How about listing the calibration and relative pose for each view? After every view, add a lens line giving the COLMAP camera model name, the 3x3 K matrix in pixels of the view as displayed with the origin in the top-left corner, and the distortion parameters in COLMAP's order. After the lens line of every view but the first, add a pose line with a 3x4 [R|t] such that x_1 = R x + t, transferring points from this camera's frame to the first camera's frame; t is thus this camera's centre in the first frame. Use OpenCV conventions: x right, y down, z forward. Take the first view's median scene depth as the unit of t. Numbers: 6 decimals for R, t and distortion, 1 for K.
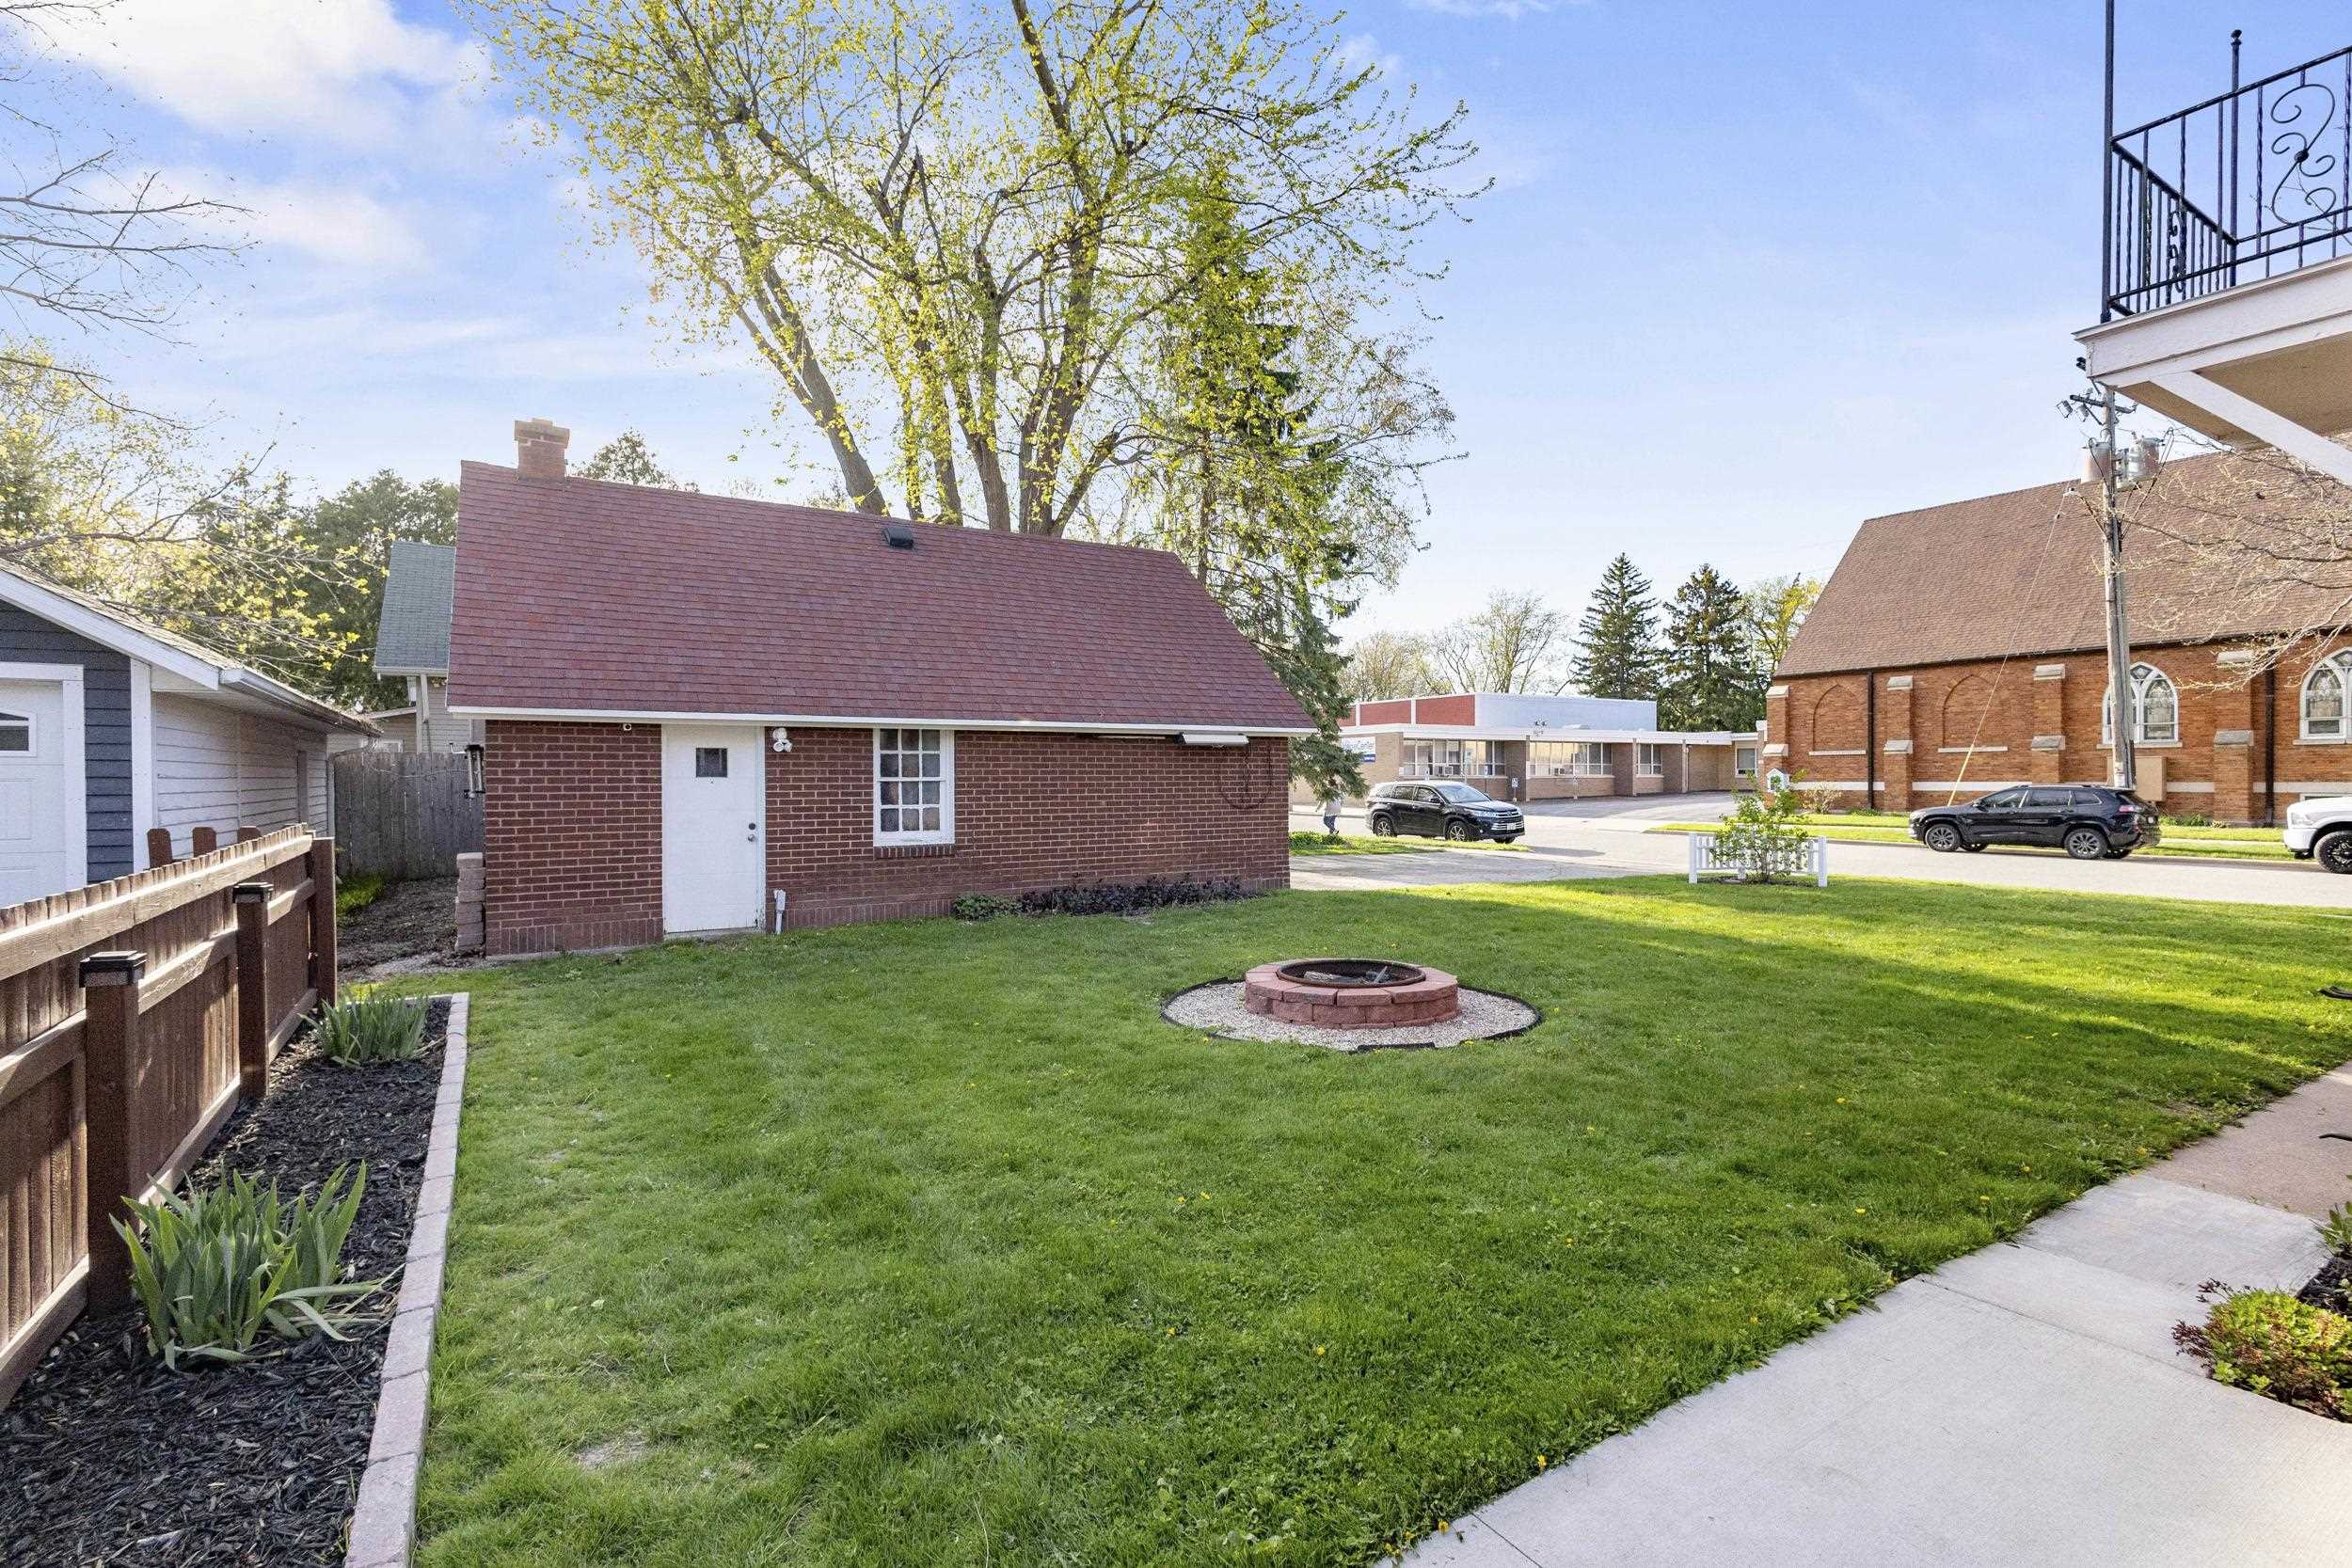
lens RADIAL K [[1064.2, 0, 1171.2], [0, 1064.2, 785.5], [0, 0, 1]] dist [0.003422, -0.000339]
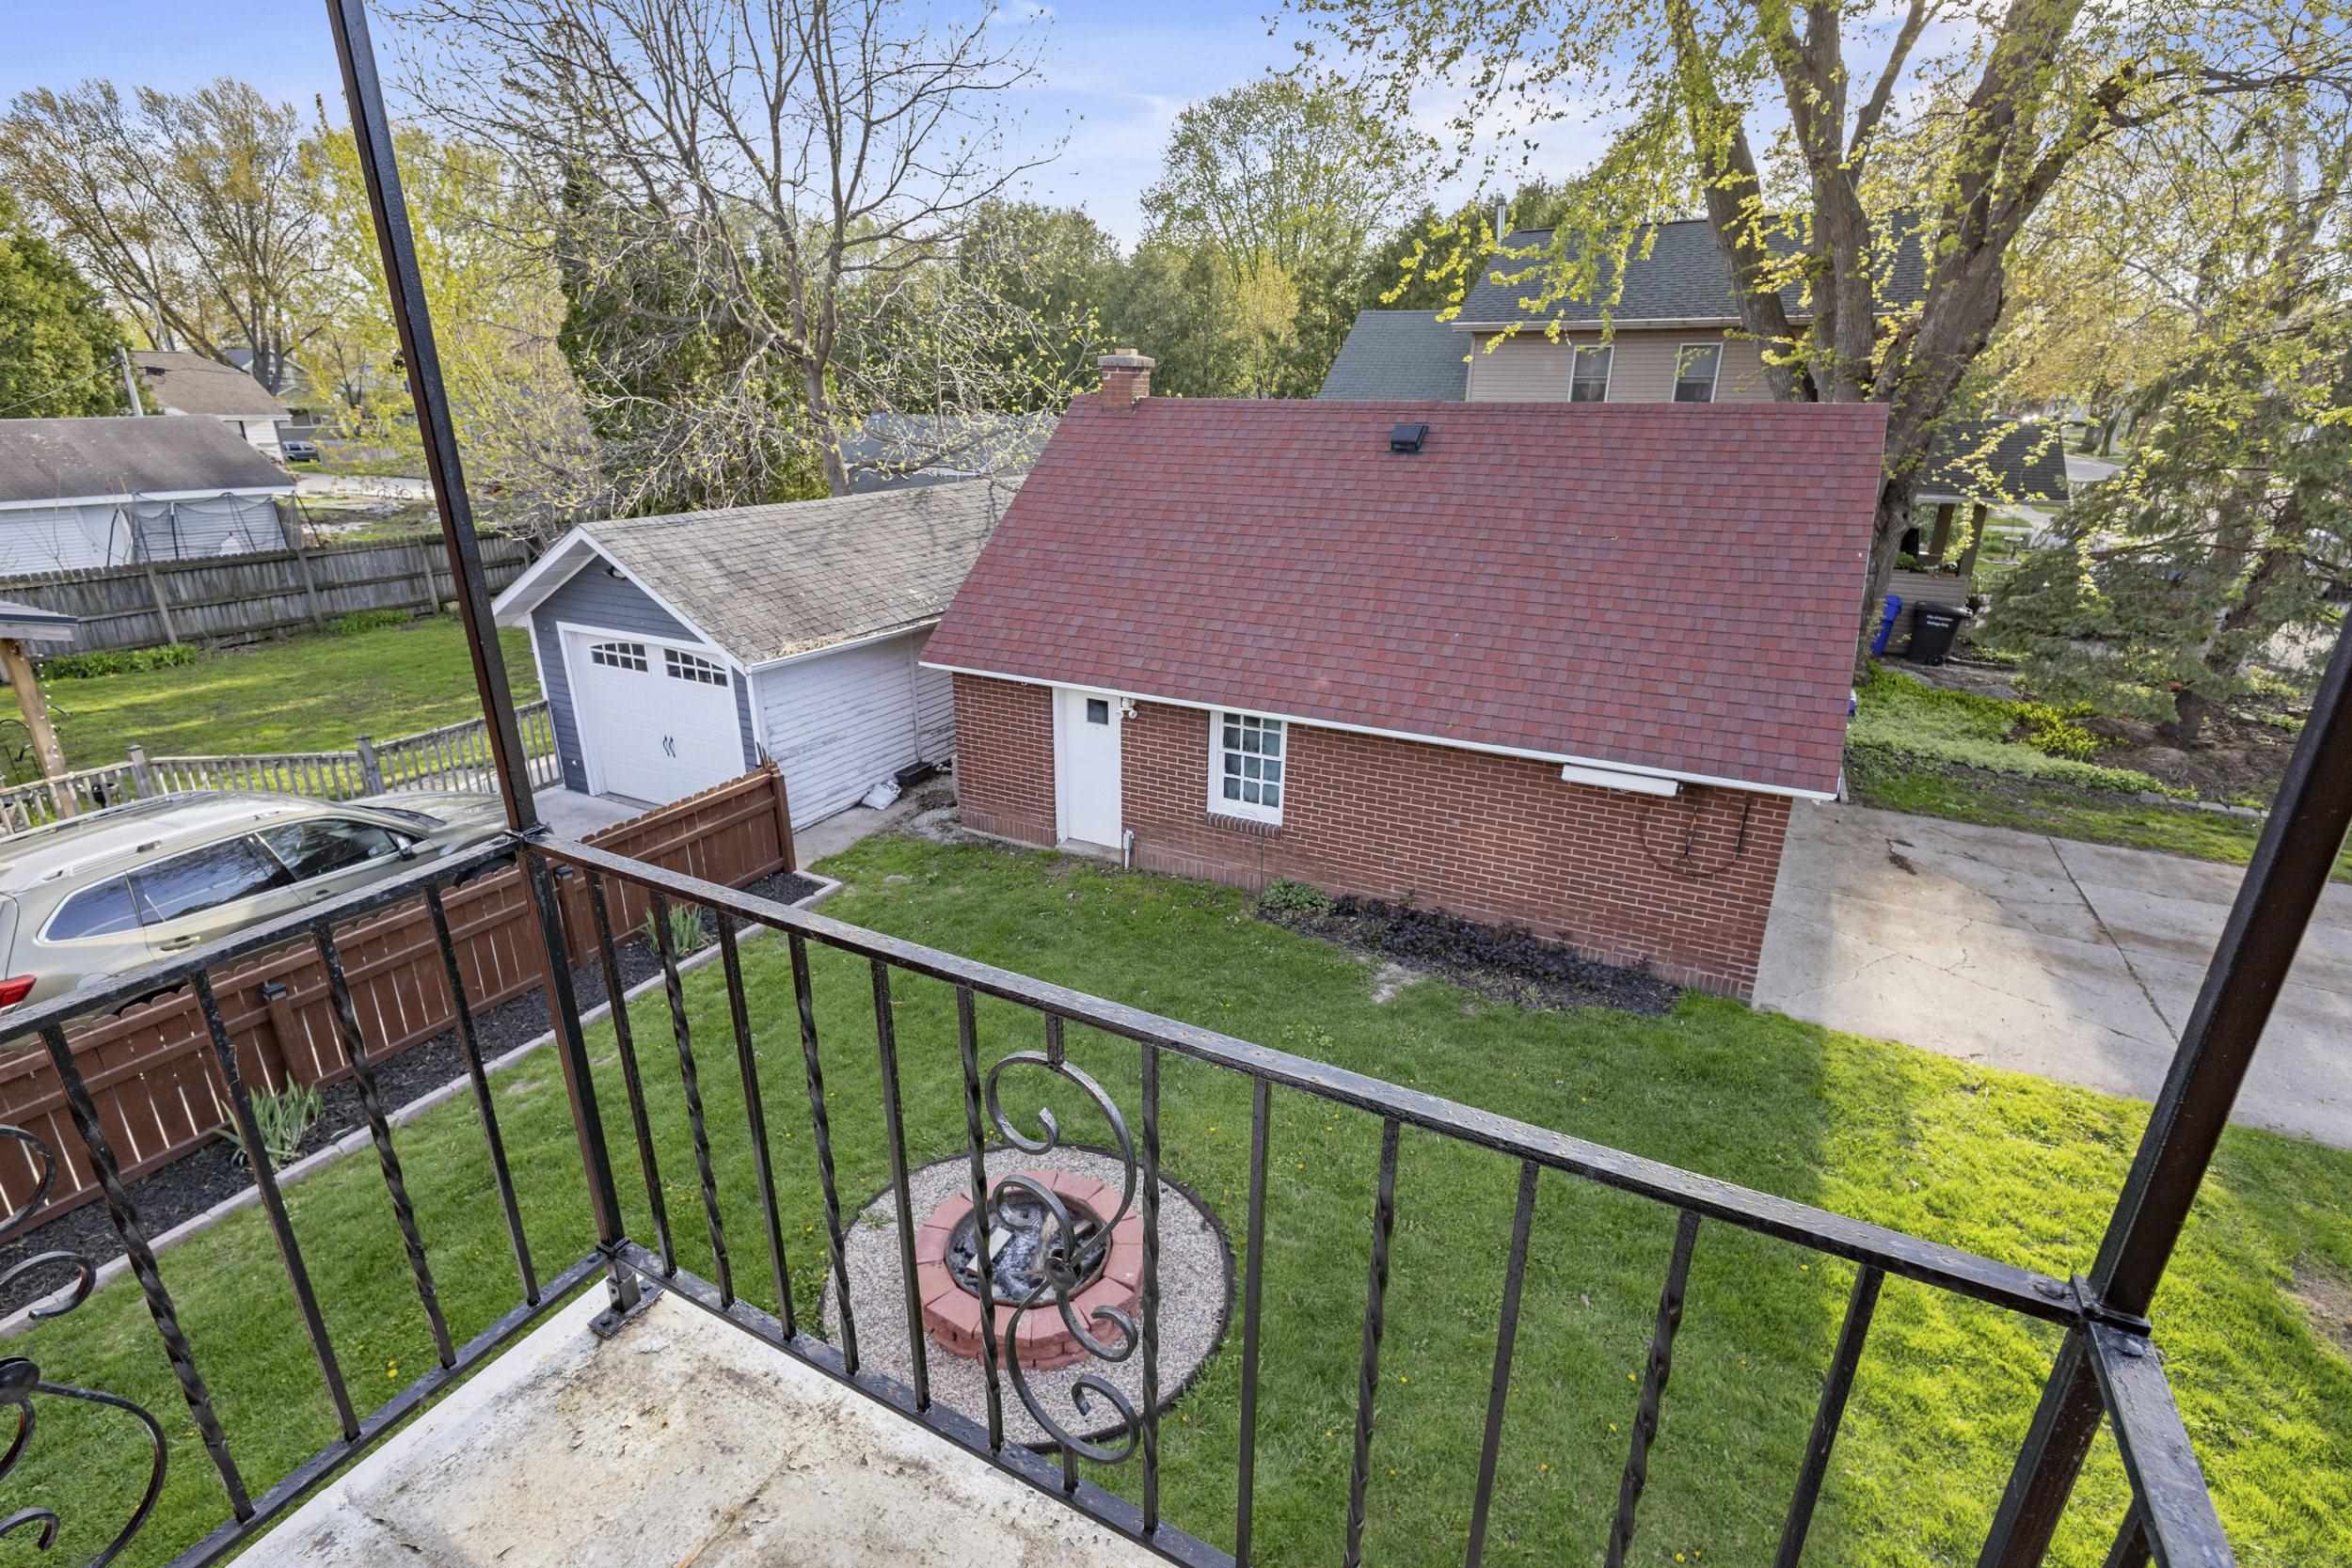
lens RADIAL K [[1064.2, 0, 1171.2], [0, 1064.2, 785.5], [0, 0, 1]] dist [0.003422, -0.000339]
pose [[0.499328, 0.302870, -0.811752, 0.463209], [-0.013614, 0.939538, 0.342174, -0.276002], [0.866306, -0.159806, 0.473261, 0.400534]]
